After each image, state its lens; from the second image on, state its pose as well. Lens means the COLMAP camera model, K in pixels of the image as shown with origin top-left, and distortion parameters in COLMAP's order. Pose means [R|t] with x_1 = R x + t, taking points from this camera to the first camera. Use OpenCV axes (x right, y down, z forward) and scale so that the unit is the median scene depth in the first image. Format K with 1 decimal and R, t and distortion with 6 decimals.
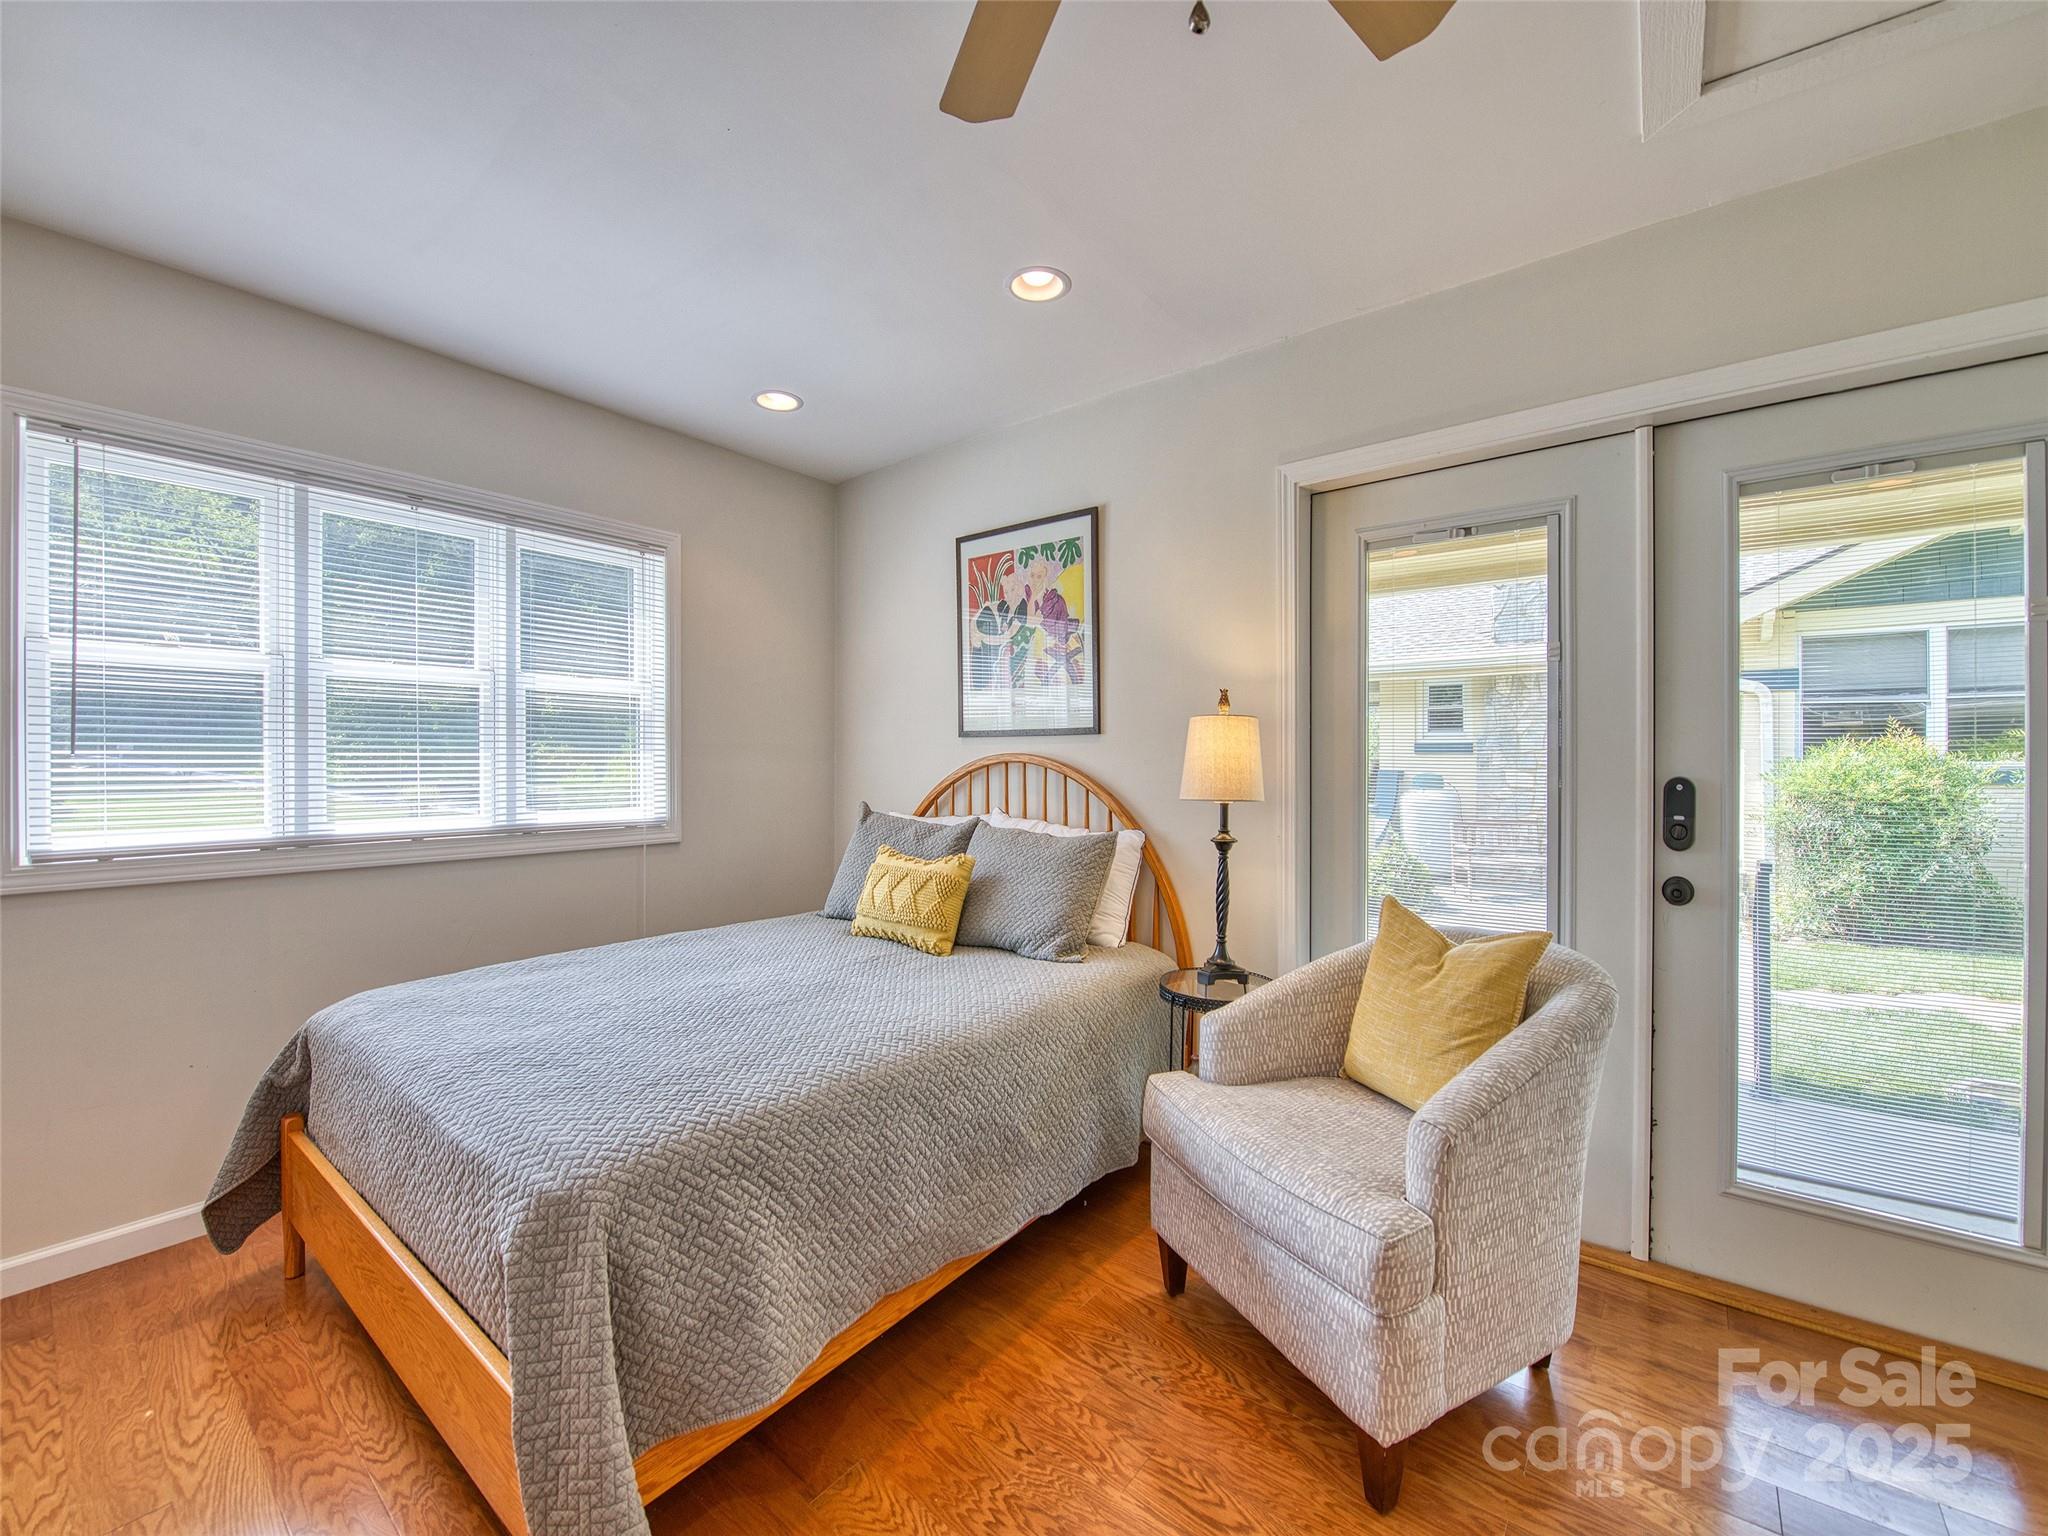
lens RADIAL K [[839.0, 0, 1016.5], [0, 839.0, 761.0], [0, 0, 1]] dist [-0.020320, 0.000038]
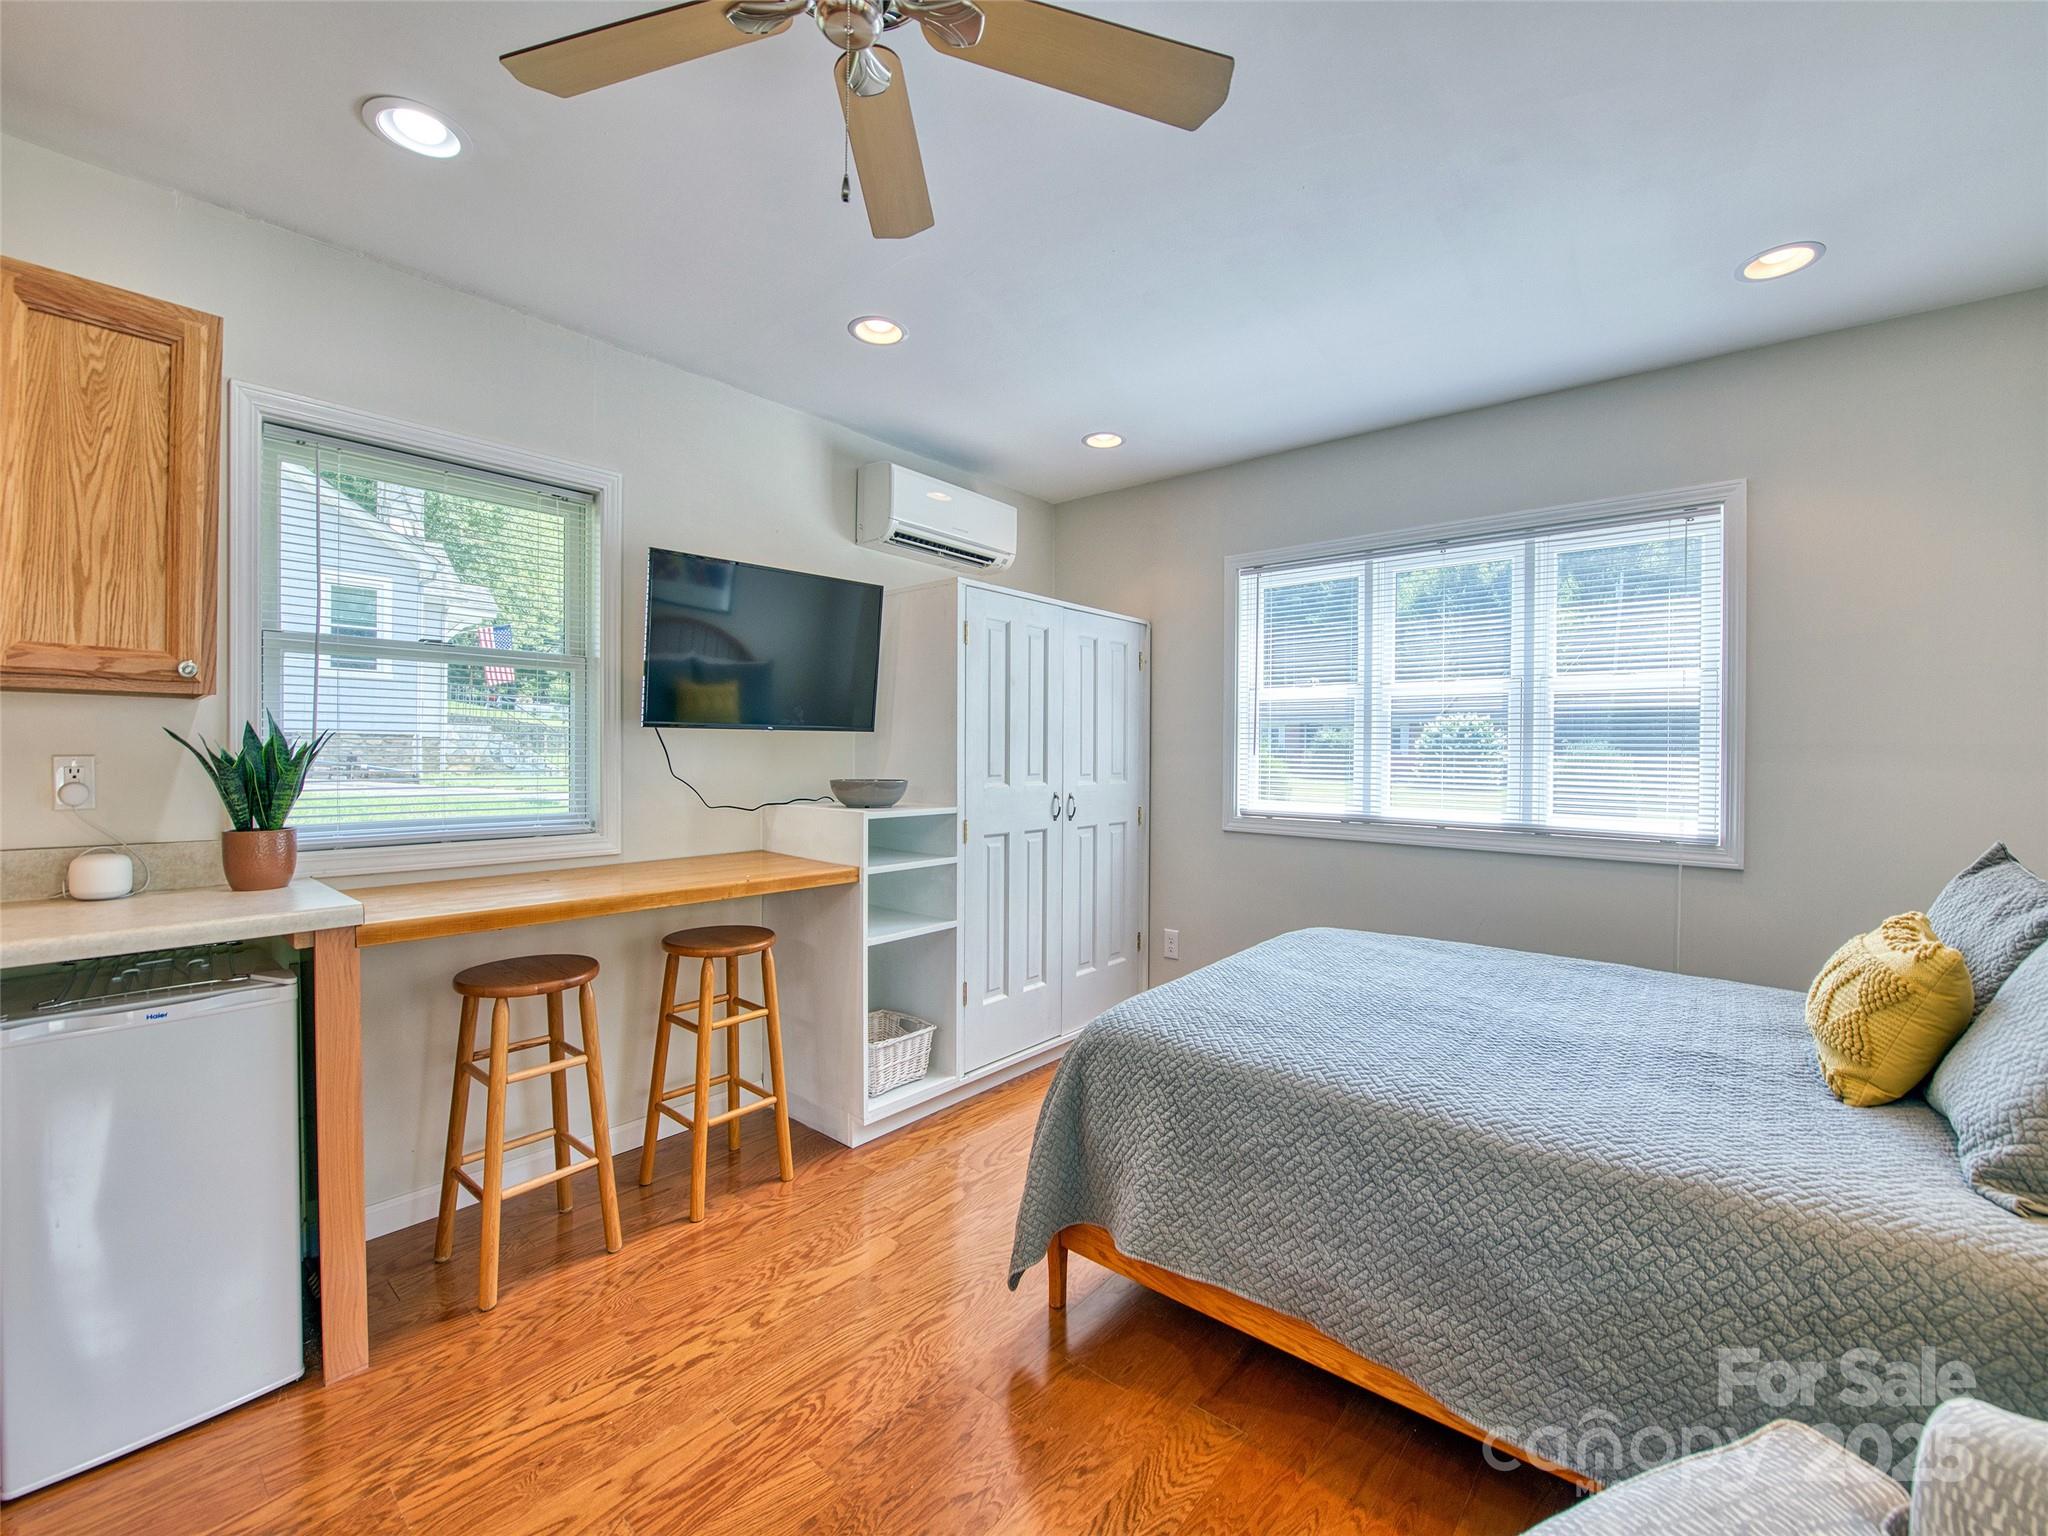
lens RADIAL K [[839.0, 0, 1016.5], [0, 839.0, 761.0], [0, 0, 1]] dist [-0.020320, 0.000038]
pose [[-0.044851, 0.006823, -0.998970, 0.465540], [-0.014623, 0.999865, 0.007485, -0.001241], [0.998887, 0.014944, -0.044746, 0.405813]]
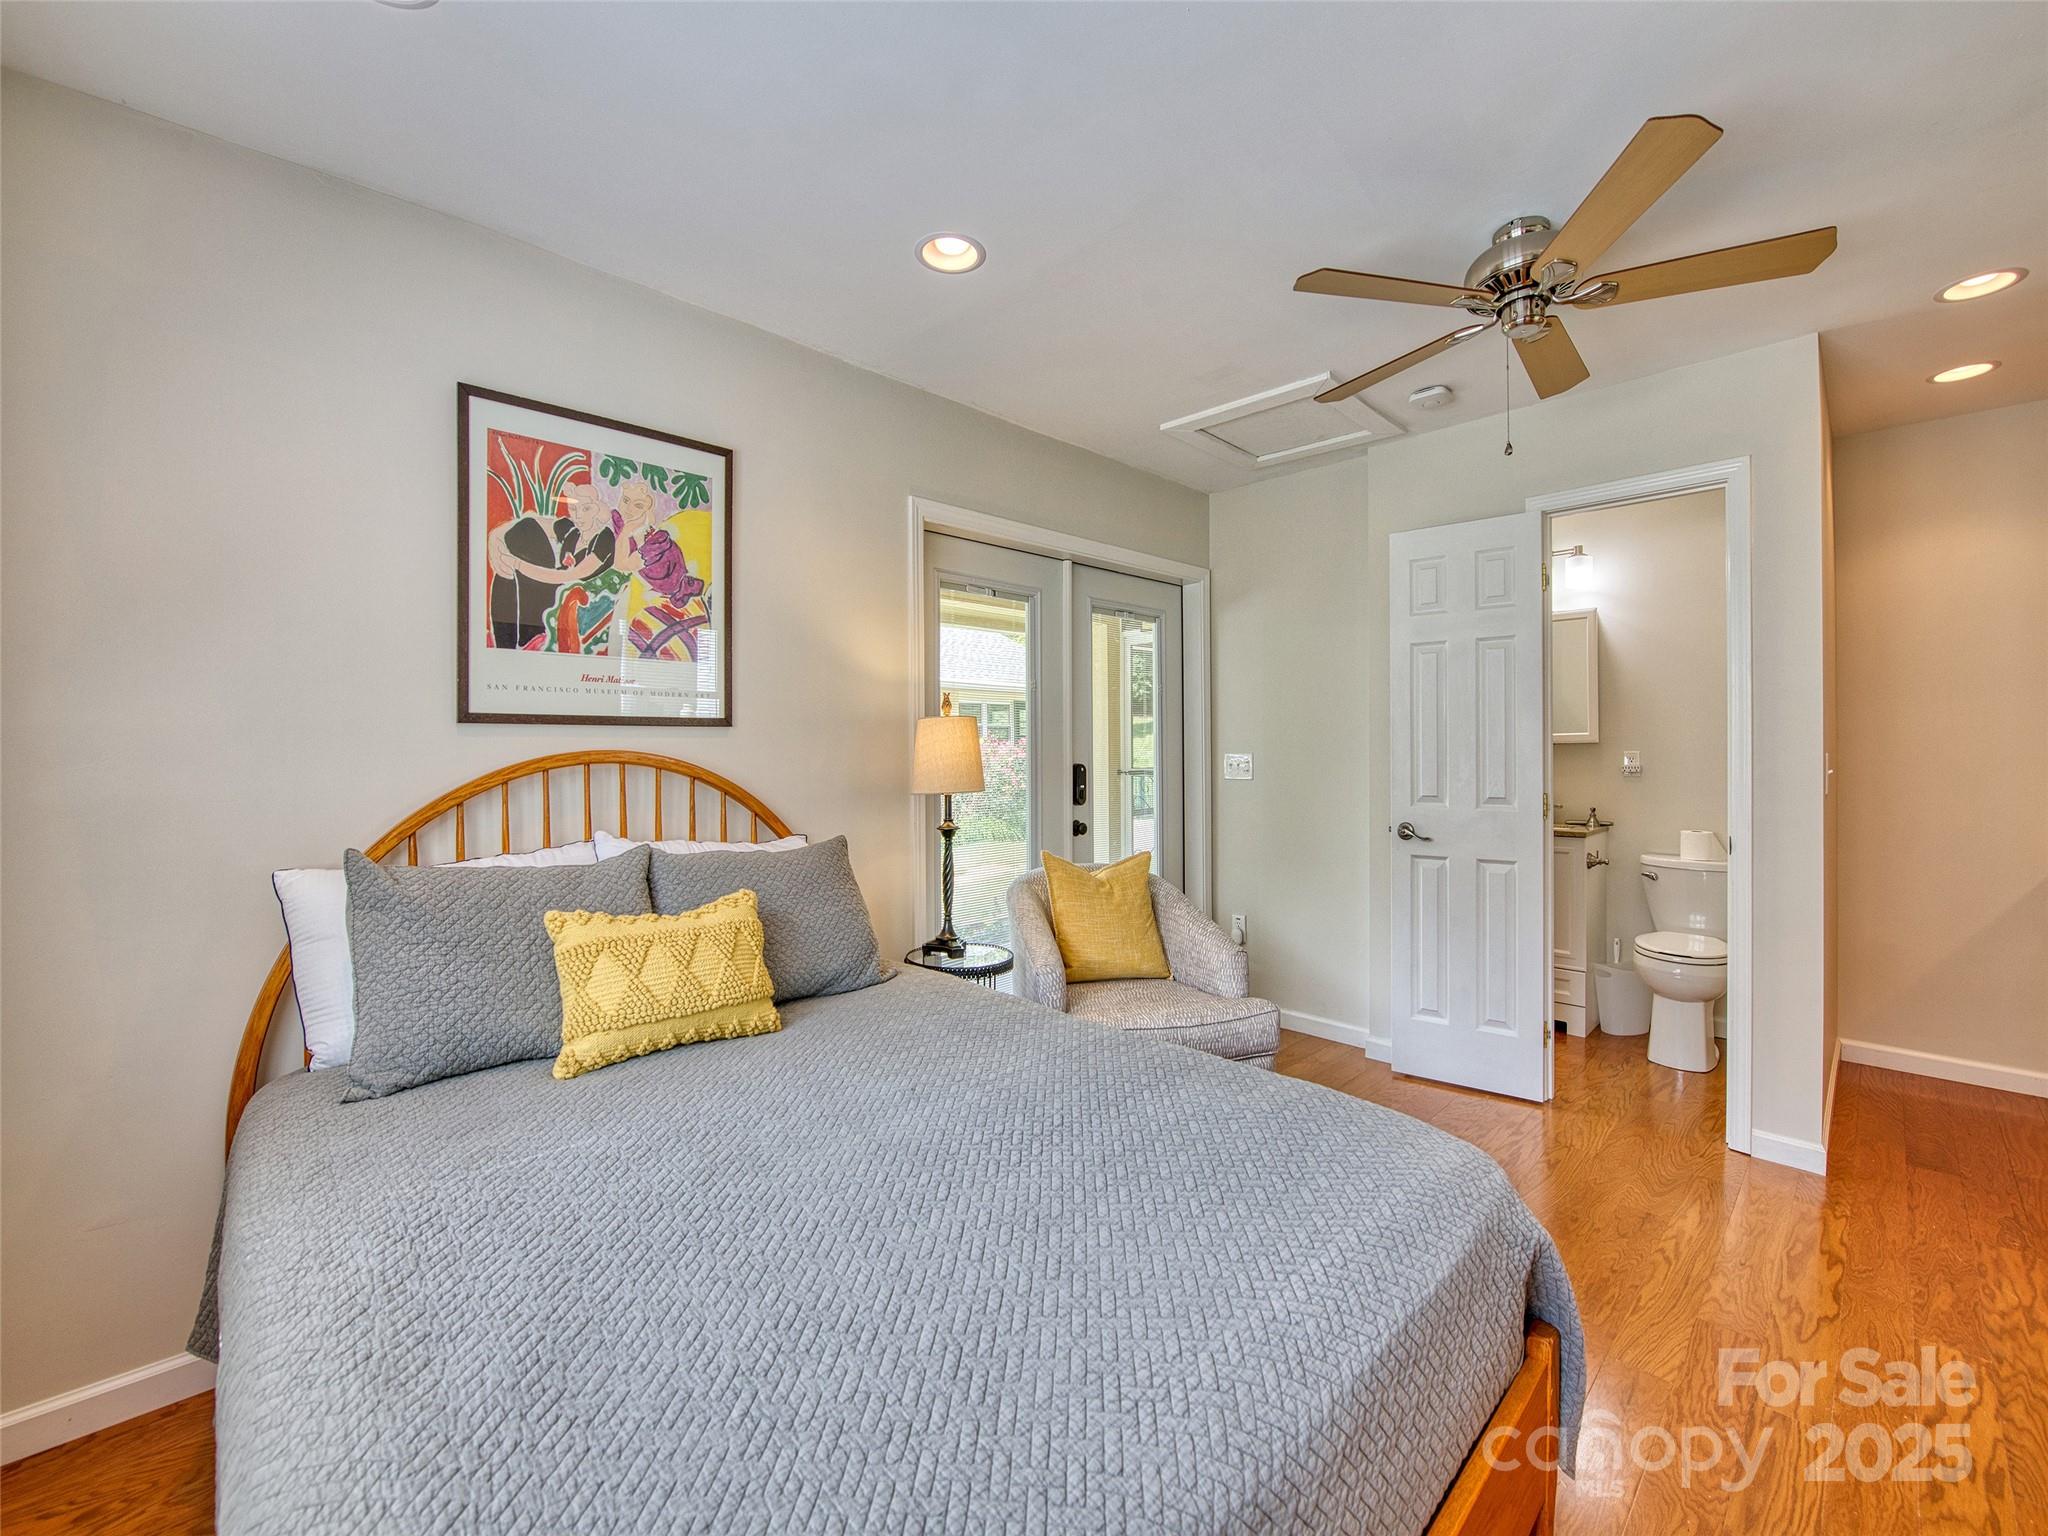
lens RADIAL K [[839.0, 0, 1016.5], [0, 839.0, 761.0], [0, 0, 1]] dist [-0.020320, 0.000038]
pose [[0.132825, -0.005758, 0.991123, -0.657006], [0.016814, 0.999852, 0.003555, 0.003103], [-0.990997, 0.016193, 0.132902, 0.597256]]
